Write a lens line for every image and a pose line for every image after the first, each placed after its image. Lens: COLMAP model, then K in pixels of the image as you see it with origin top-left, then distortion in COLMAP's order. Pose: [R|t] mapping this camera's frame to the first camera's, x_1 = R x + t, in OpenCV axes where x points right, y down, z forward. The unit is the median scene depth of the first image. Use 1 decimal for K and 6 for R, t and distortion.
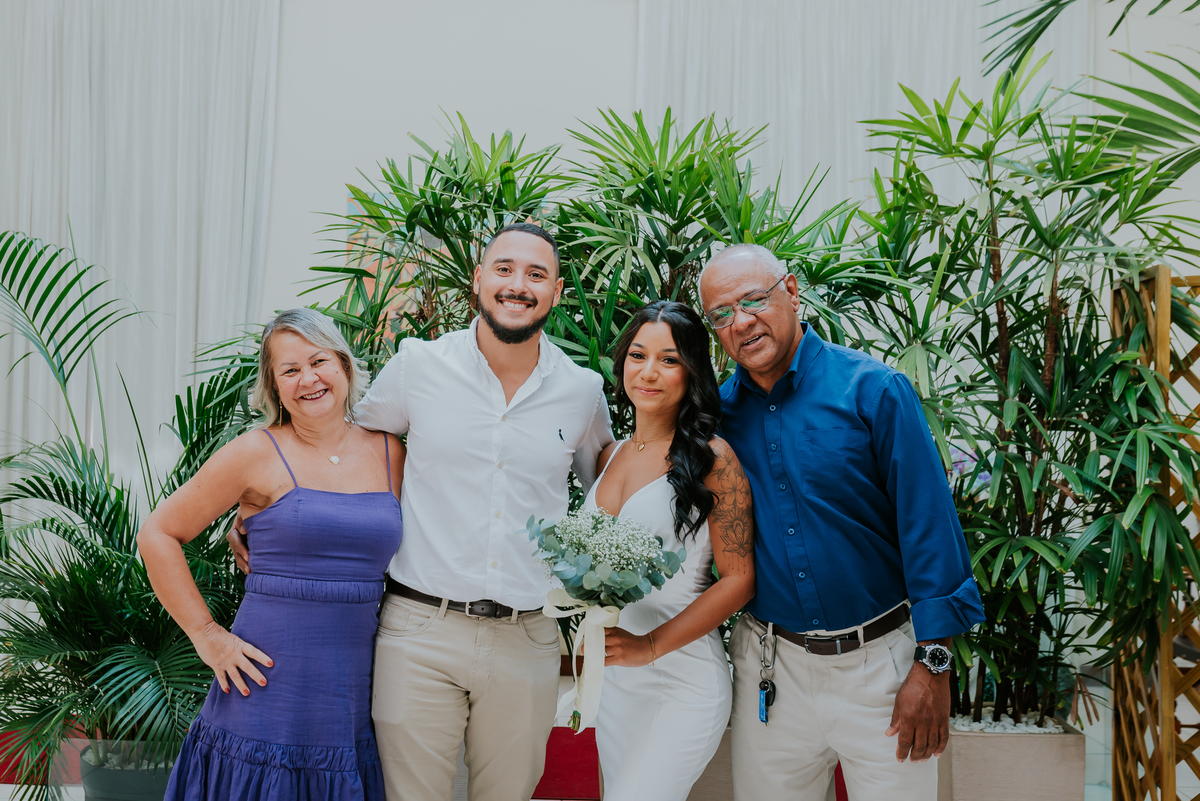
lens RADIAL K [[1473.4, 0, 559.5], [0, 1473.4, 333.1], [0, 0, 1]] dist [0.031813, 0.000000]
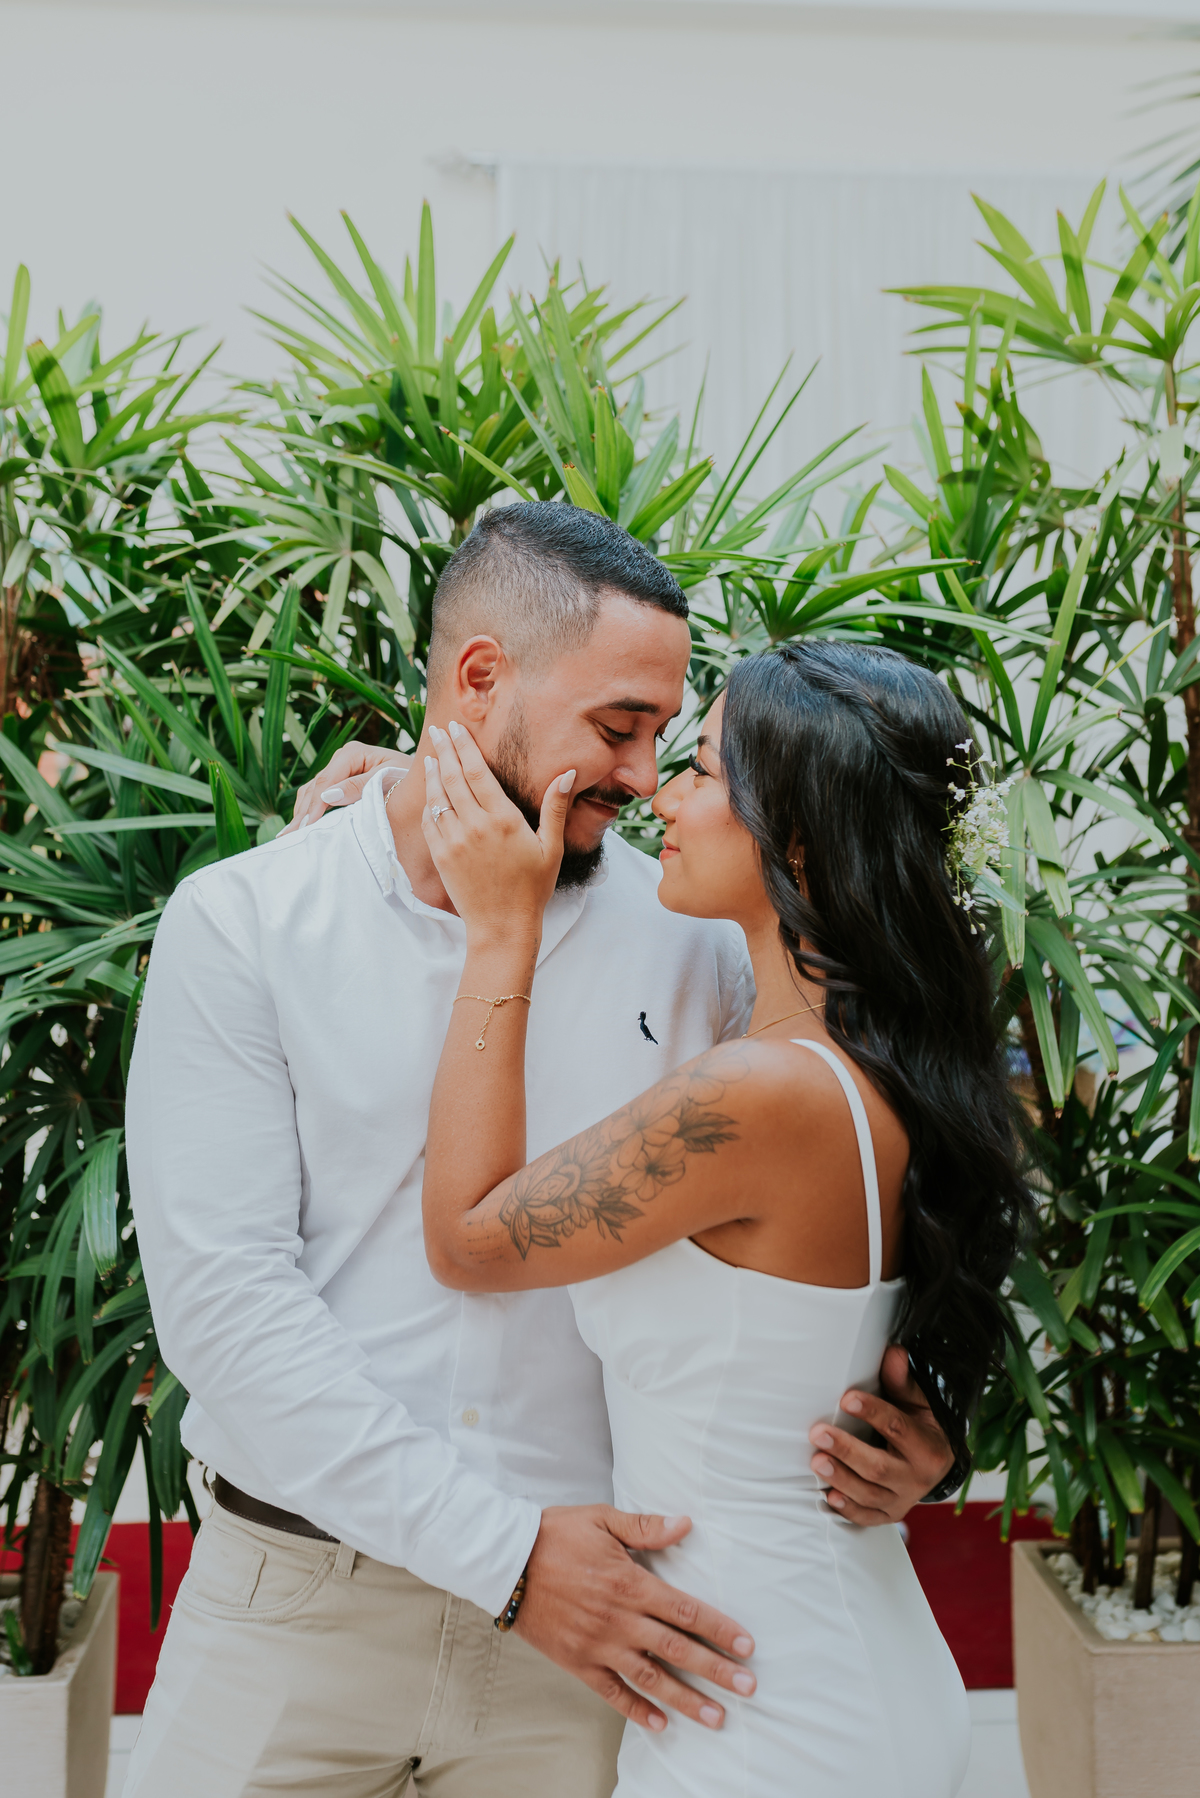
lens RADIAL K [[1806.0, 0, 659.0], [0, 1806.0, 861.0], [0, 0, 1]] dist [0.013519, 0.000000]
pose [[0.996792, -0.009414, 0.079477, 0.092055], [0.007353, 0.999630, 0.026176, 0.015821], [-0.079694, -0.025507, 0.996493, 0.466126]]
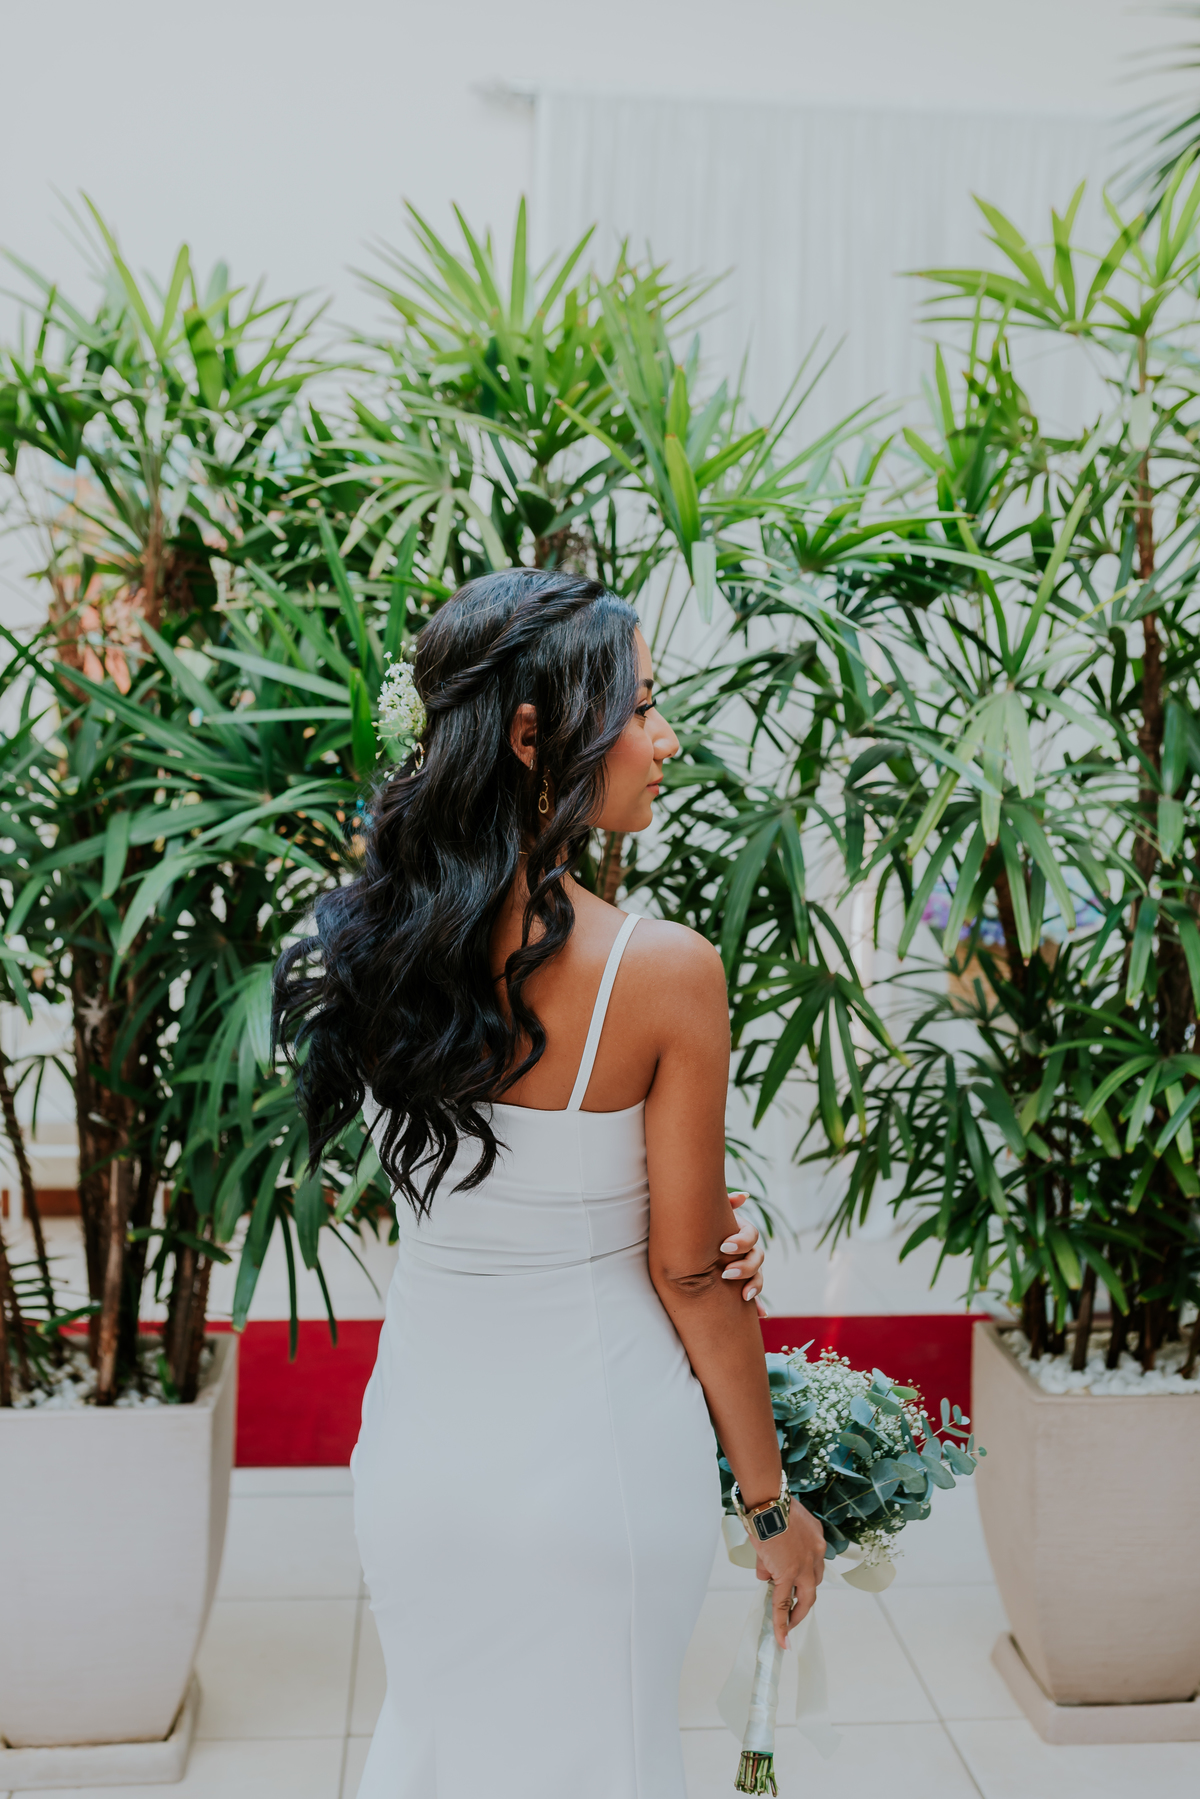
lens RADIAL K [[1807.0, 0, 678.3], [0, 1807.0, 915.4], [0, 0, 1]] dist [0.013519, 0.000000]
pose [[0.994754, -0.001527, 0.102289, 0.060293], [-0.011247, 0.992195, 0.124190, 0.007165], [-0.101681, -0.124689, 0.986972, 0.357315]]
